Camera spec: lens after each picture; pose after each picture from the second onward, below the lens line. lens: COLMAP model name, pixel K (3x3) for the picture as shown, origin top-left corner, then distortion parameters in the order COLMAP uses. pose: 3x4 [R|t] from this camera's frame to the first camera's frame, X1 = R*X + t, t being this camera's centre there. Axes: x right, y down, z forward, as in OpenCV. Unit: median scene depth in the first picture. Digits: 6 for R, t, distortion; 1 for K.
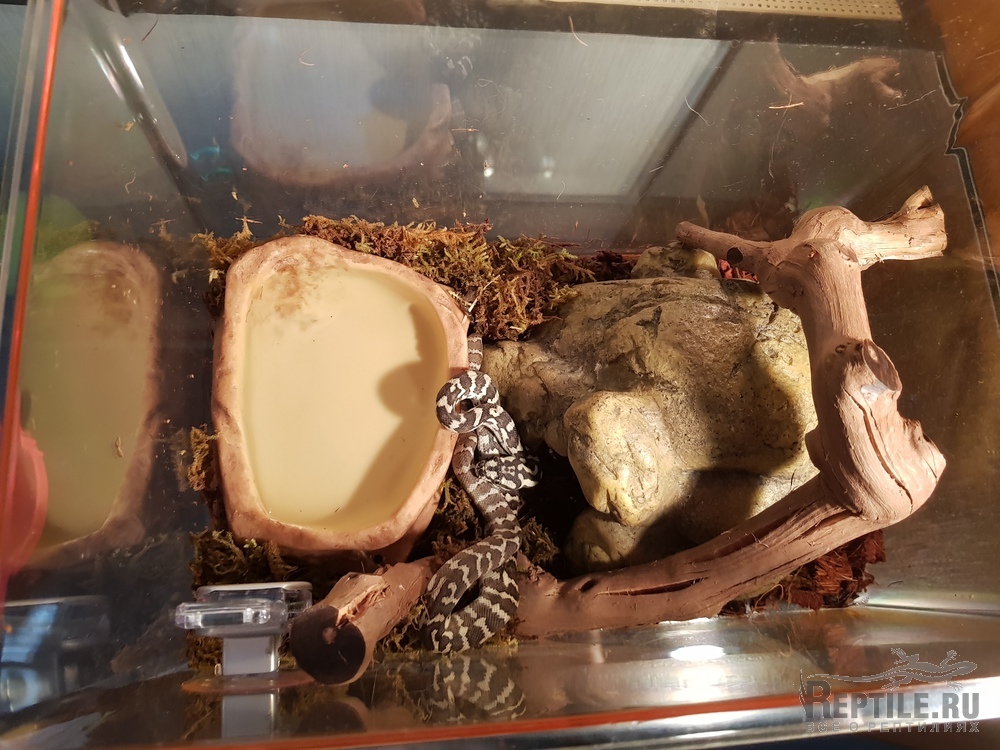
lens RADIAL K [[772.8, 0, 500.0], [0, 772.8, 375.0], [0, 0, 1]] dist [-0.007541, -0.002073]
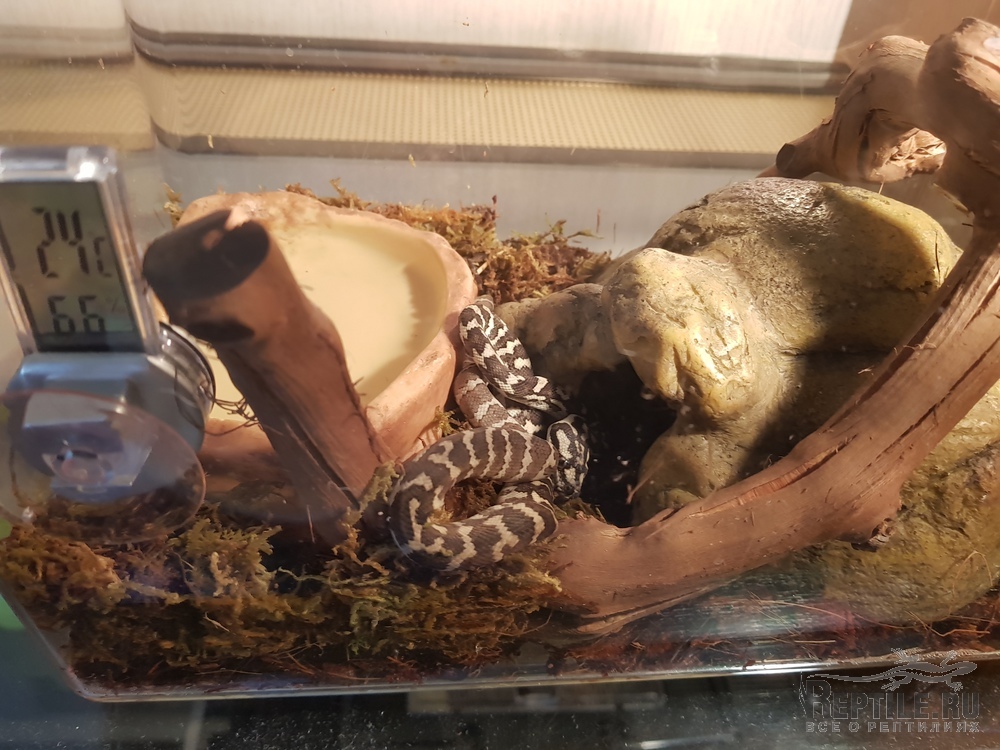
lens RADIAL K [[810.7, 0, 500.0], [0, 810.7, 375.0], [0, 0, 1]] dist [-0.019190, -0.009338]
pose [[0.996982, -0.069356, -0.034879, 0.008407], [0.039616, 0.840908, -0.539726, 0.539607], [0.066764, 0.536716, 0.841118, 0.390779]]
